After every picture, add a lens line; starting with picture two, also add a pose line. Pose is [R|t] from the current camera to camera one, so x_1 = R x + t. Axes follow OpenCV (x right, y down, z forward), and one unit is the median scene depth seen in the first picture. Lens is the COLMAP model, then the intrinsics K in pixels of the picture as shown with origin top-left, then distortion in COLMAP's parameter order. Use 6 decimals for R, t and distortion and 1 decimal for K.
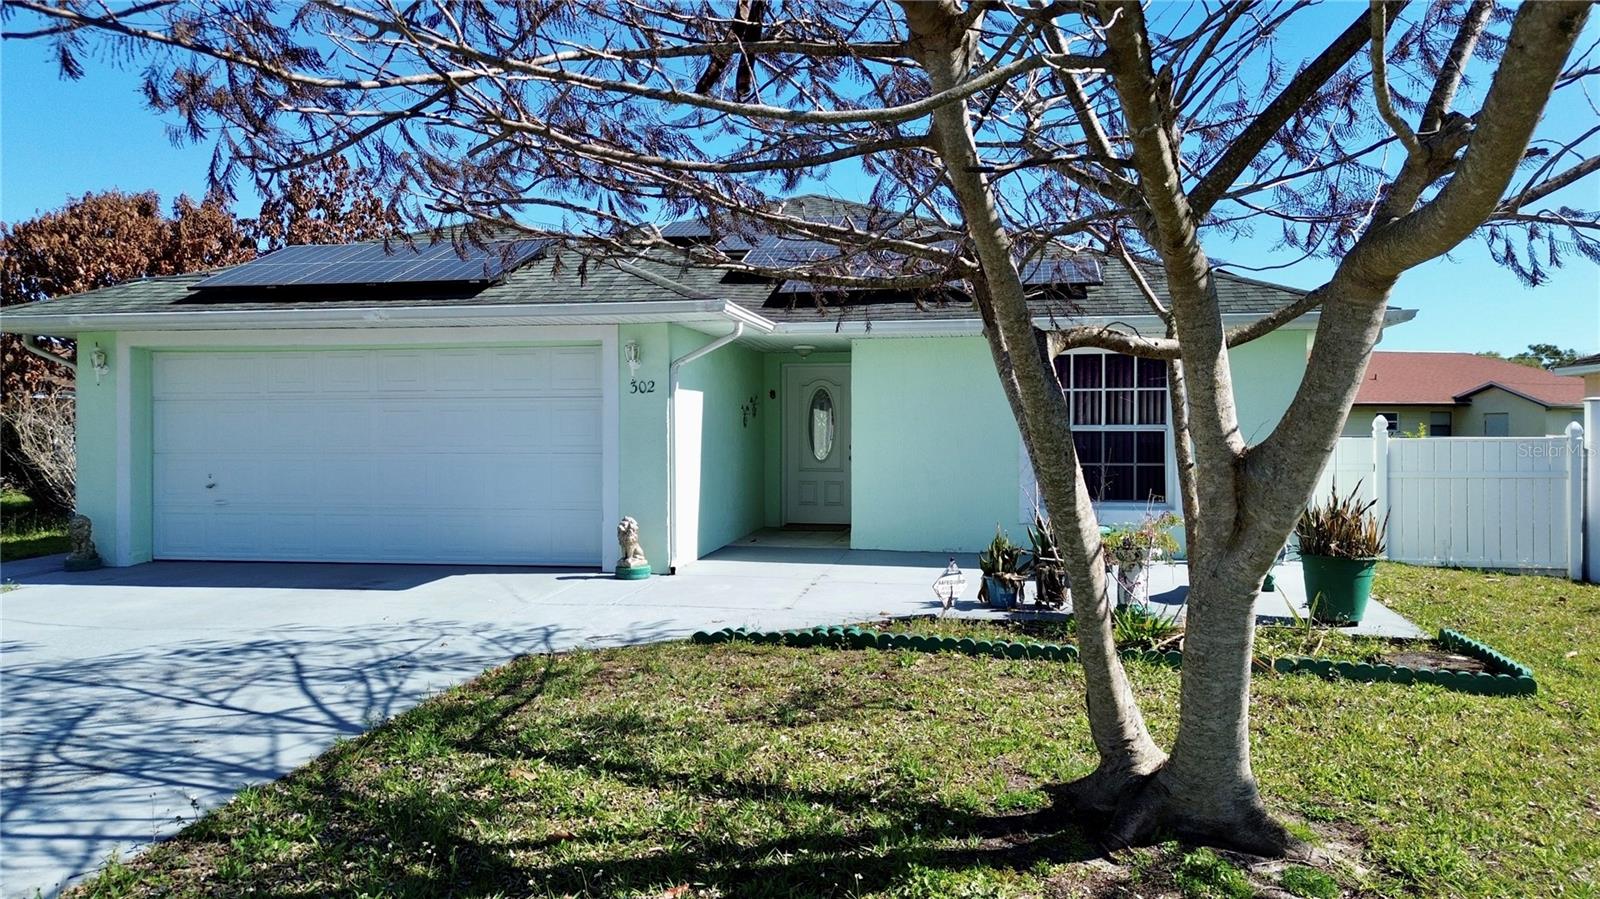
lens RADIAL K [[1162.6, 0, 800.0], [0, 1162.6, 449.5], [0, 0, 1]] dist [0.074231, -0.084368]
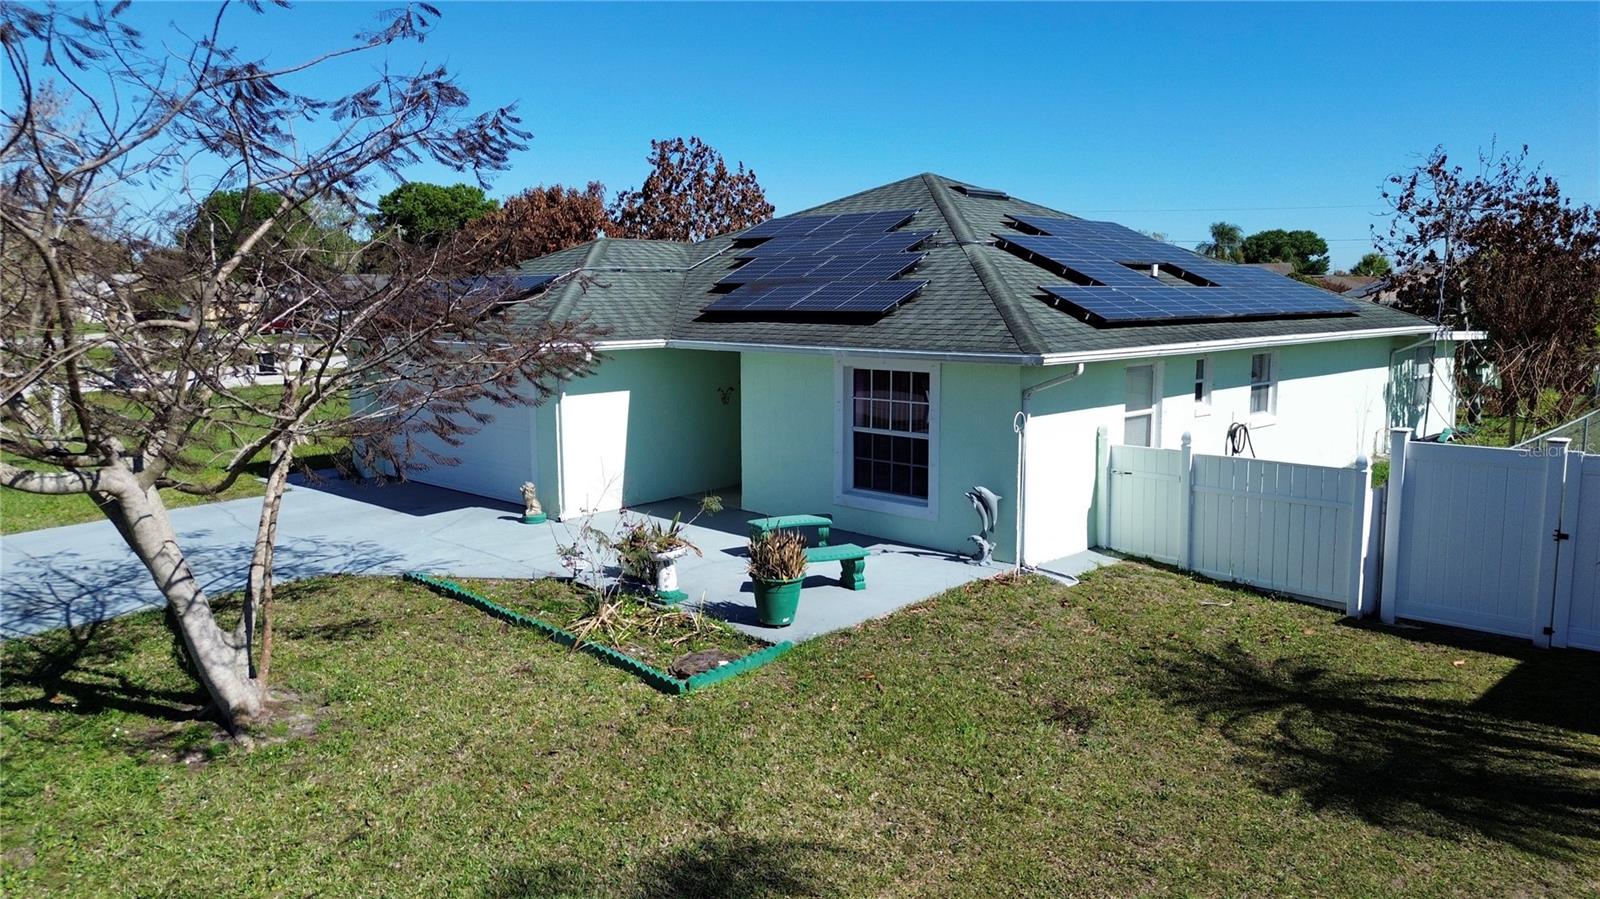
lens RADIAL K [[1162.6, 0, 800.0], [0, 1162.6, 449.5], [0, 0, 1]] dist [0.074231, -0.084368]
pose [[0.804972, 0.066442, -0.589581, 1.995662], [0.004992, 0.992916, 0.118712, -0.321184], [0.593292, -0.098503, 0.798938, 0.016809]]
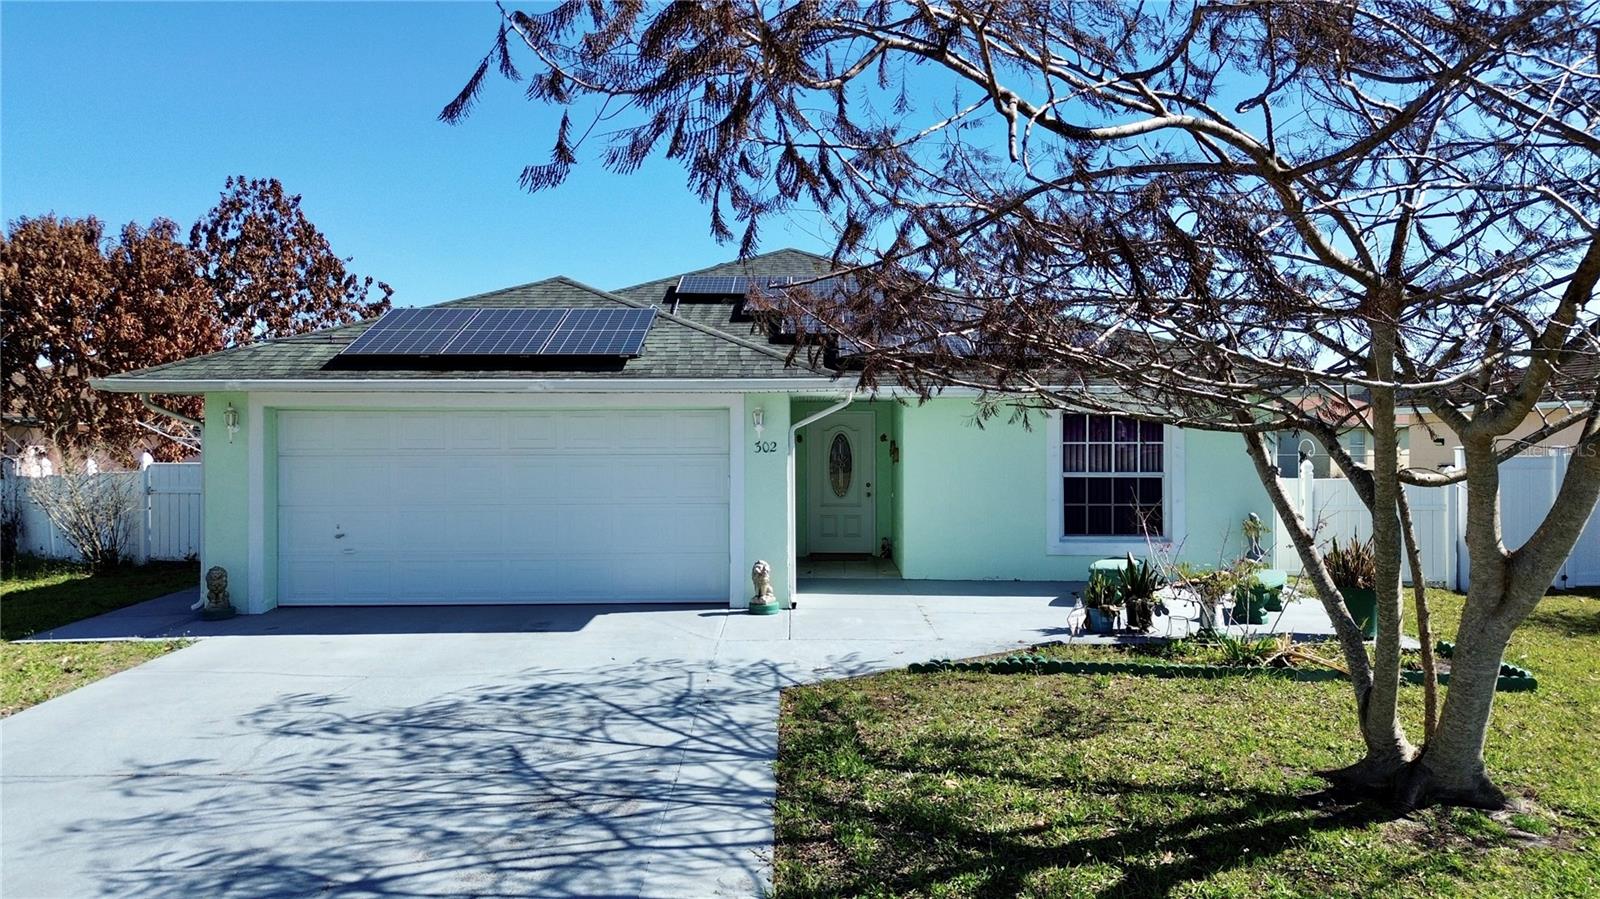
lens RADIAL K [[1162.6, 0, 800.0], [0, 1162.6, 449.5], [0, 0, 1]] dist [0.074231, -0.084368]
pose [[0.982117, -0.003532, 0.188236, -0.650603], [0.003137, 0.999992, 0.002396, -0.110421], [-0.188243, -0.001763, 0.982121, -0.288286]]
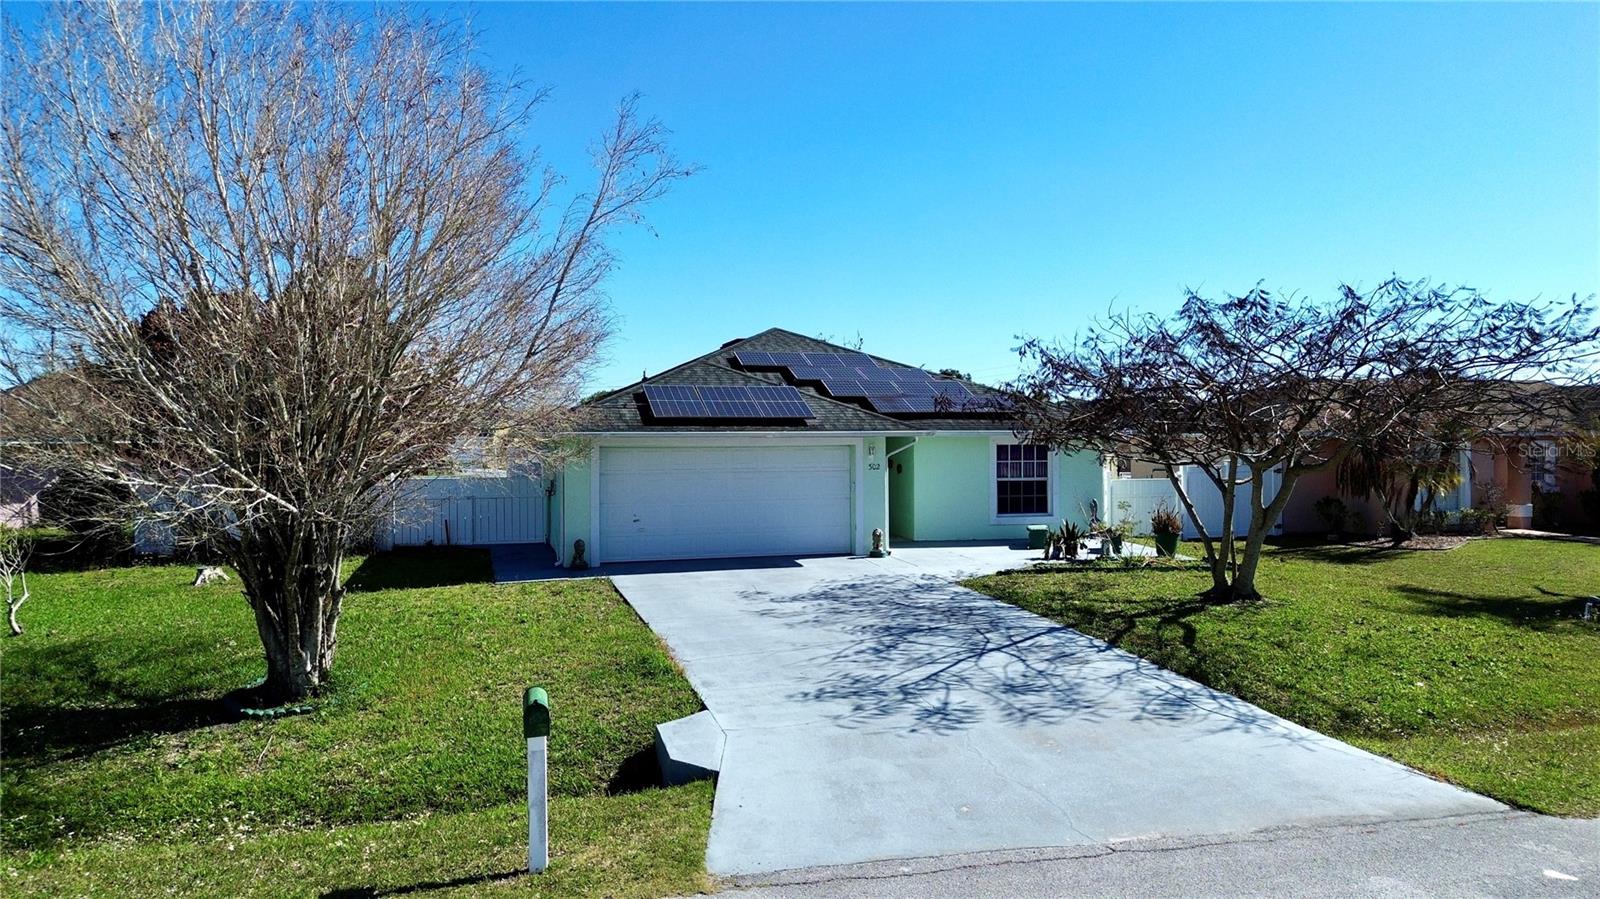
lens RADIAL K [[1162.6, 0, 800.0], [0, 1162.6, 449.5], [0, 0, 1]] dist [0.074231, -0.084368]
pose [[0.888568, -0.008445, 0.458666, -2.504284], [0.007763, 0.999964, 0.003372, -0.191849], [-0.458679, 0.000564, 0.888602, -1.674640]]
